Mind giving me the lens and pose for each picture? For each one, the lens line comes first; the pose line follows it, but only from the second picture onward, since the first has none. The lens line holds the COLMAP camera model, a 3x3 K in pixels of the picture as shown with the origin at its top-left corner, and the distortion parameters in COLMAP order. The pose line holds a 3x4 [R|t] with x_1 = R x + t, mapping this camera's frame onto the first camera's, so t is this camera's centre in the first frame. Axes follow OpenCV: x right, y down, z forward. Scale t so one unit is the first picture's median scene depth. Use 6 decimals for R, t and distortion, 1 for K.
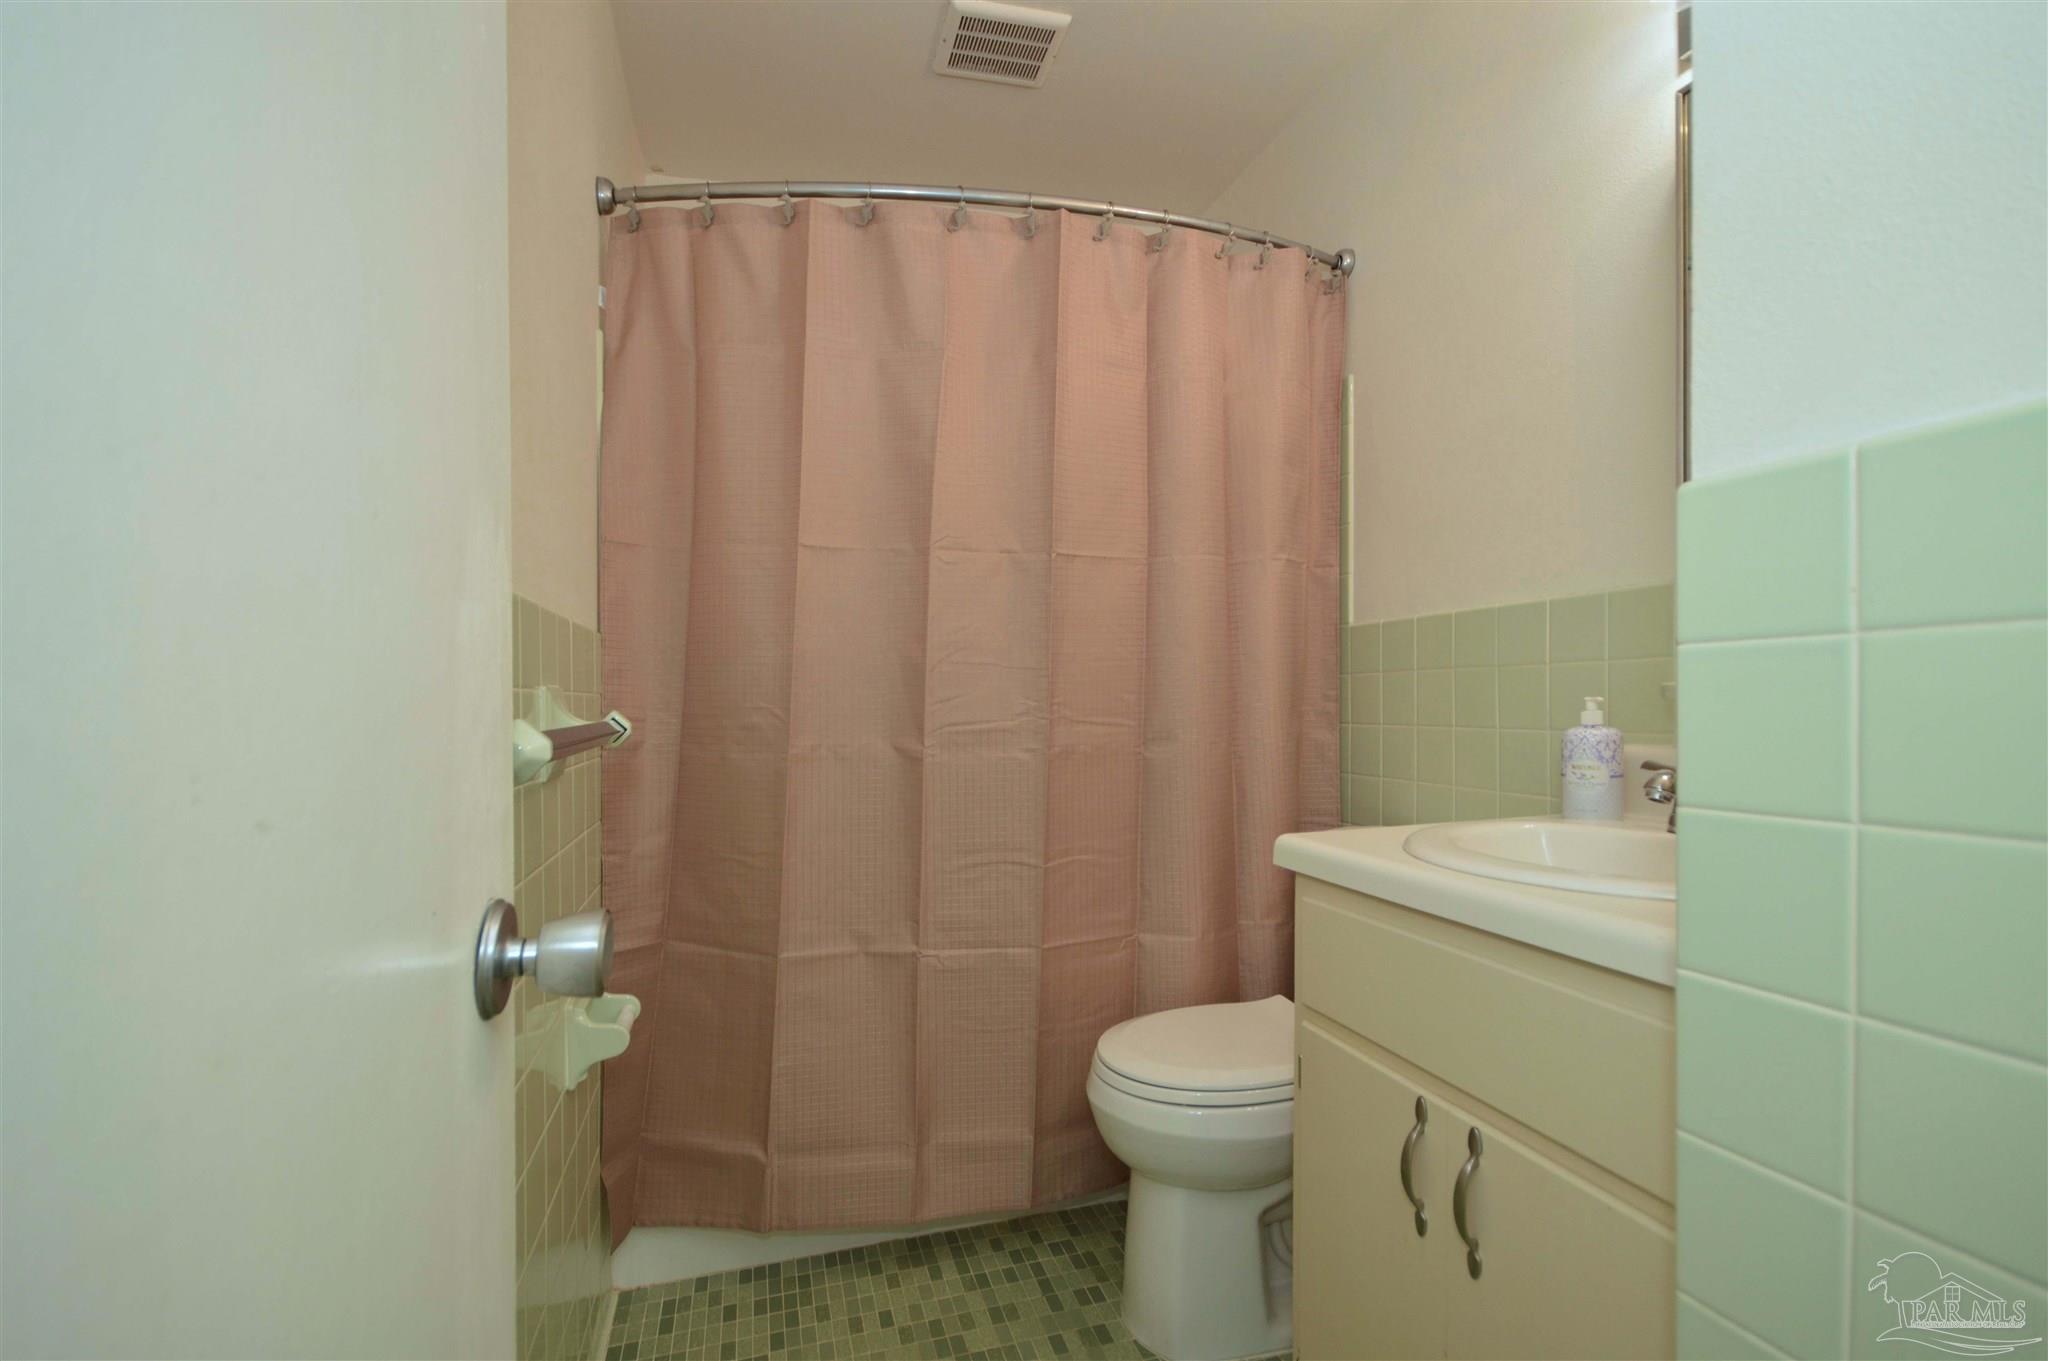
lens RADIAL K [[999.8, 0, 1026.9], [0, 999.8, 694.1], [0, 0, 1]] dist [0.005166, -0.000174]
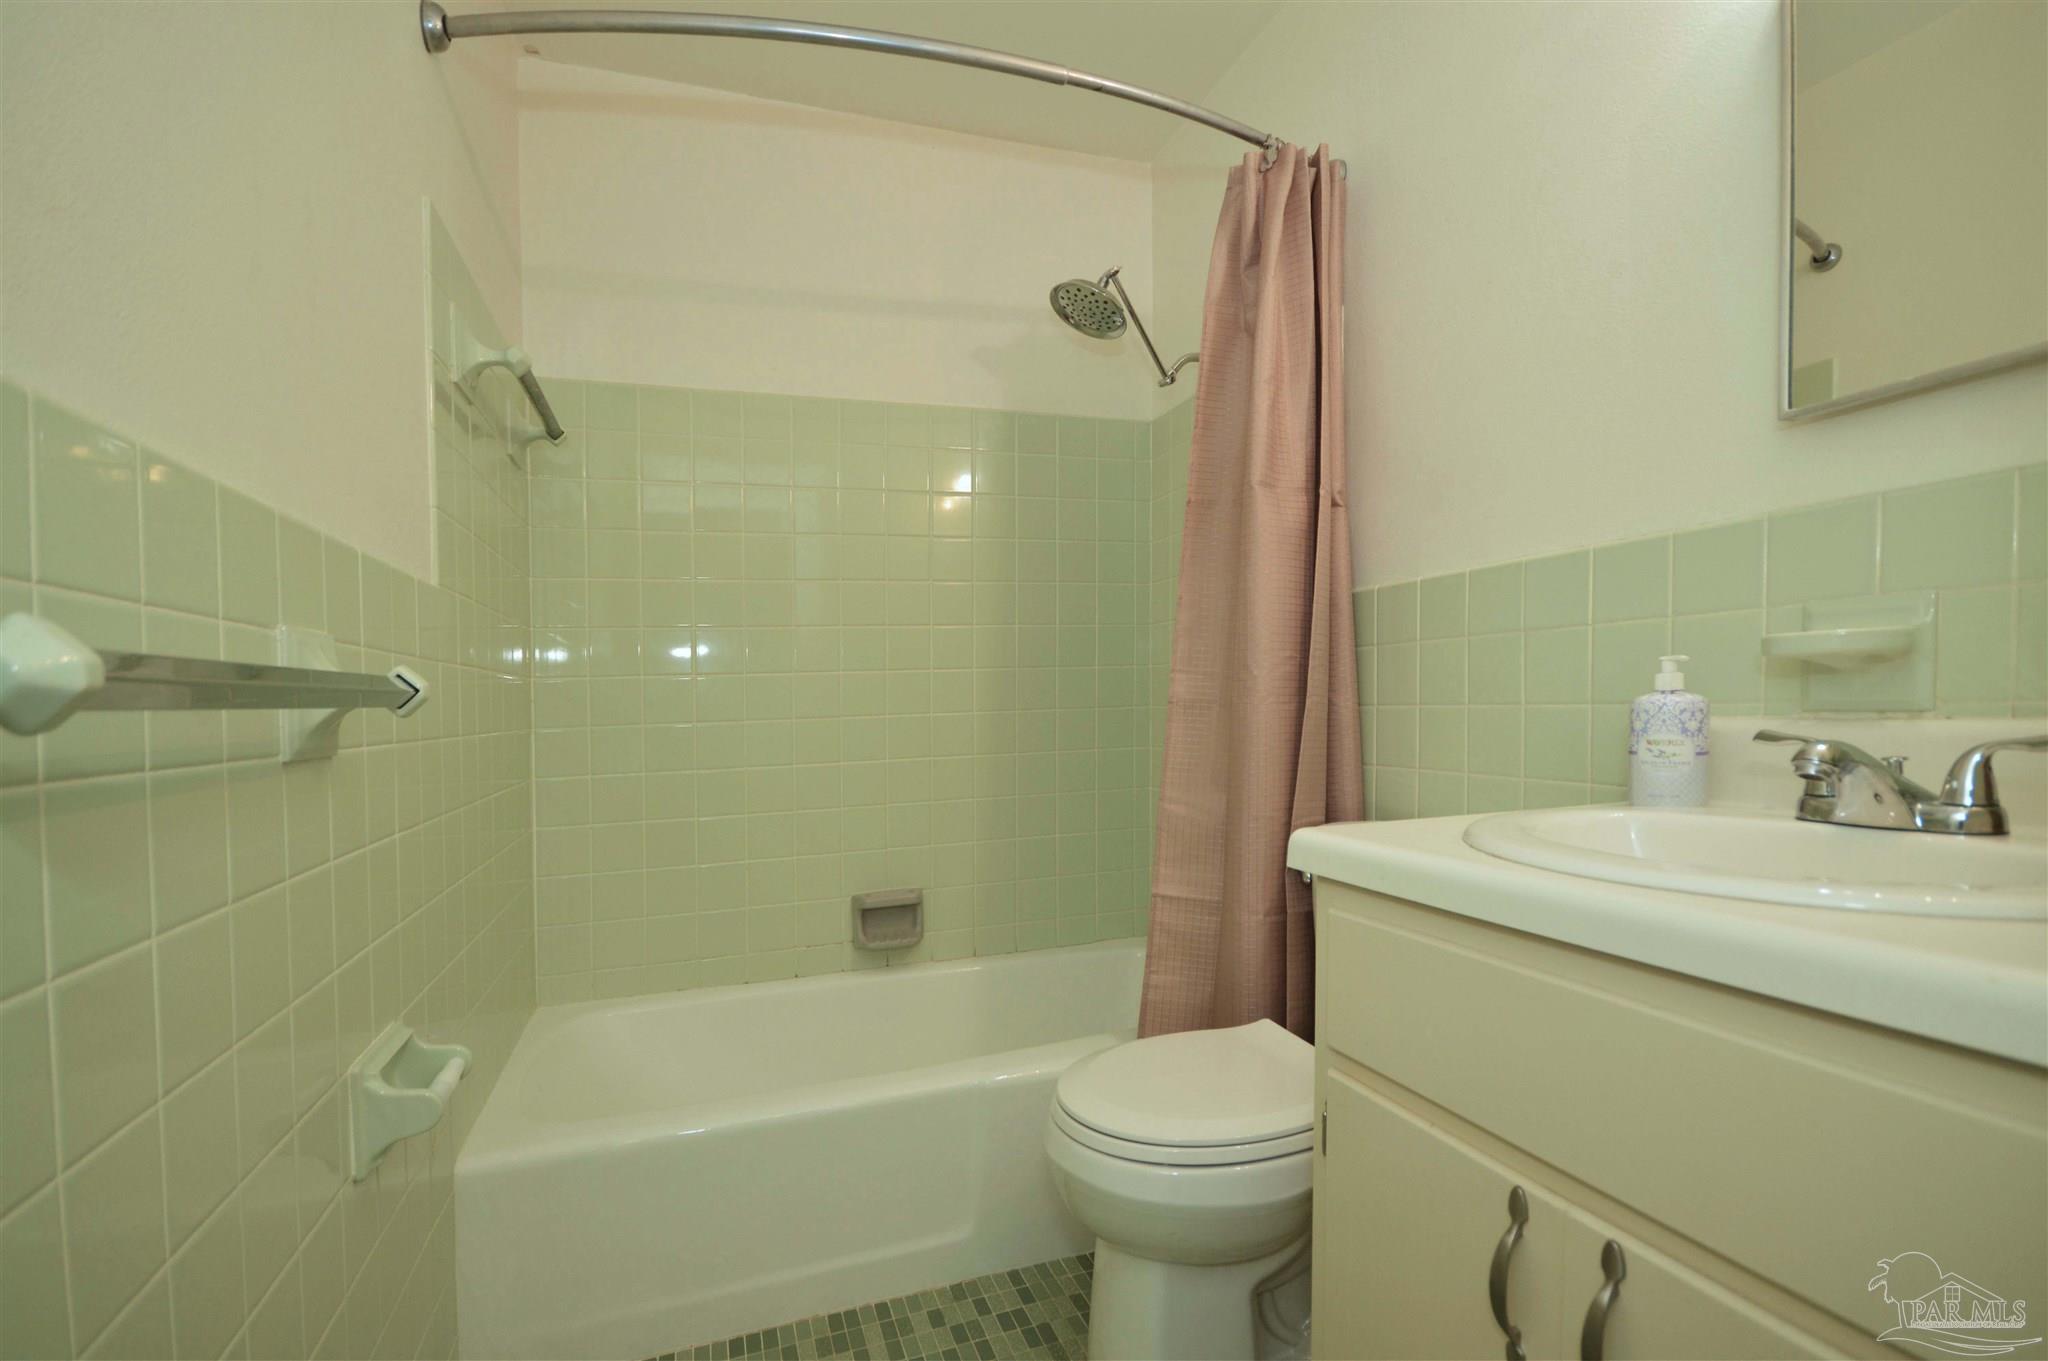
lens RADIAL K [[999.8, 0, 1022.7], [0, 999.8, 681.9], [0, 0, 1]] dist [0.005166, -0.000174]
pose [[0.998581, -0.001569, 0.053233, -0.002243], [0.002340, 0.999893, -0.014423, 0.034441], [-0.053205, 0.014527, 0.998478, 0.217755]]
